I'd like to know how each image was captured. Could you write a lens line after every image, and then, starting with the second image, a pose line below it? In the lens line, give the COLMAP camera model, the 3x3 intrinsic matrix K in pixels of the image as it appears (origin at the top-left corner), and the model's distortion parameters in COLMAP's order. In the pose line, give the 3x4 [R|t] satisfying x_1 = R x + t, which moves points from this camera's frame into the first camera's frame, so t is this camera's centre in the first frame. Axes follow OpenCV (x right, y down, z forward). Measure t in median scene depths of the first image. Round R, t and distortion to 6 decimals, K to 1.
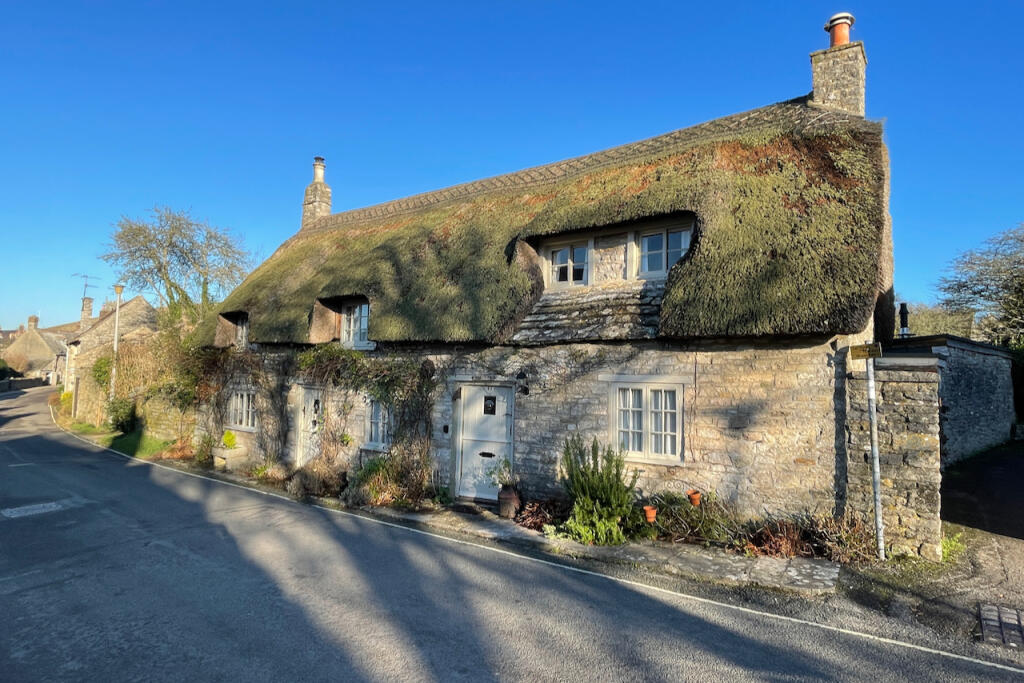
lens RADIAL K [[557.8, 0, 512.0], [0, 557.8, 341.5], [0, 0, 1]] dist [0.003790, 0.000554]
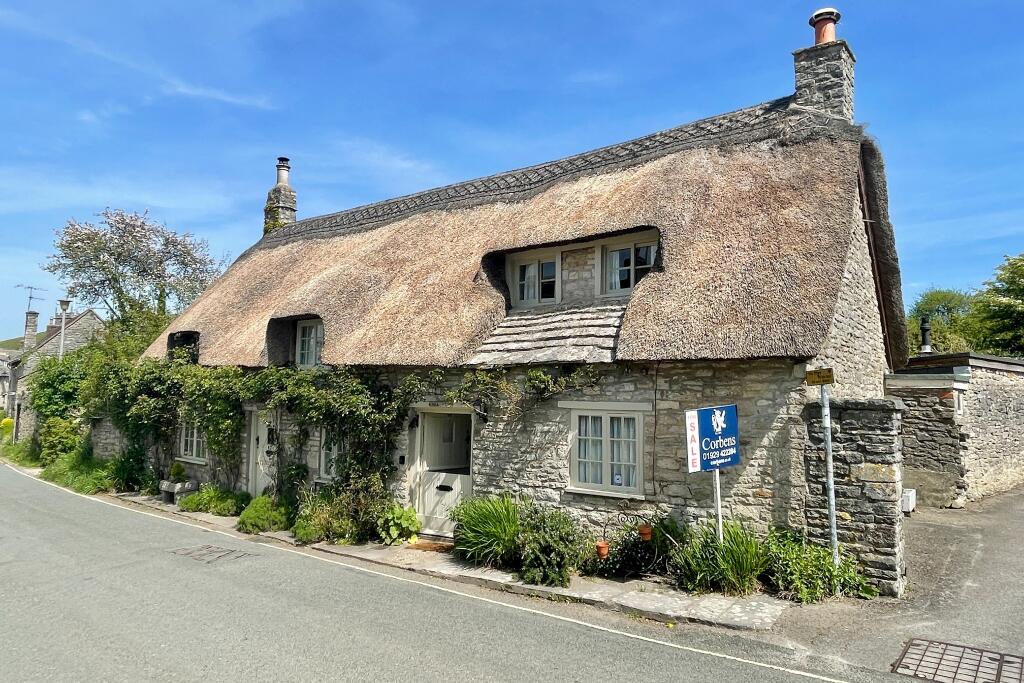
lens RADIAL K [[654.8, 0, 512.0], [0, 654.8, 341.5], [0, 0, 1]] dist [0.014647, -0.003134]
pose [[0.999720, -0.006570, -0.022722, 0.099490], [0.006046, 0.999716, -0.023049, -0.015165], [0.022867, 0.022906, 0.999476, -0.098431]]
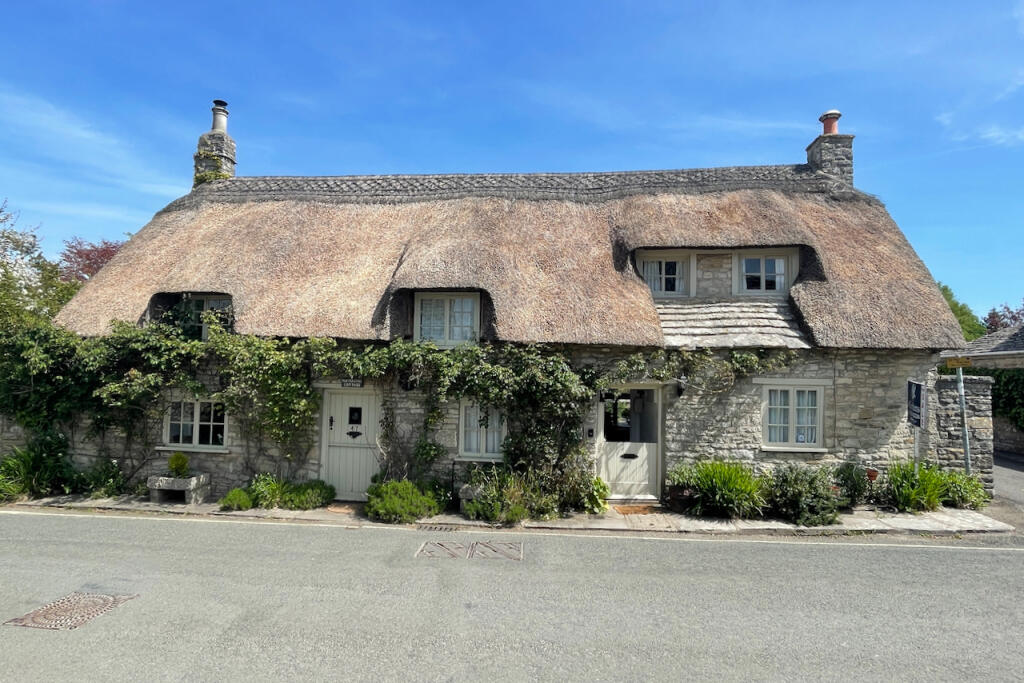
lens RADIAL K [[530.3, 0, 512.0], [0, 530.3, 341.5], [0, 0, 1]] dist [-0.004240, -0.000291]
pose [[0.864295, 0.024020, 0.502412, -0.798050], [-0.030126, 0.999538, 0.004037, -0.005389], [-0.502083, -0.018625, 0.864619, 0.293552]]
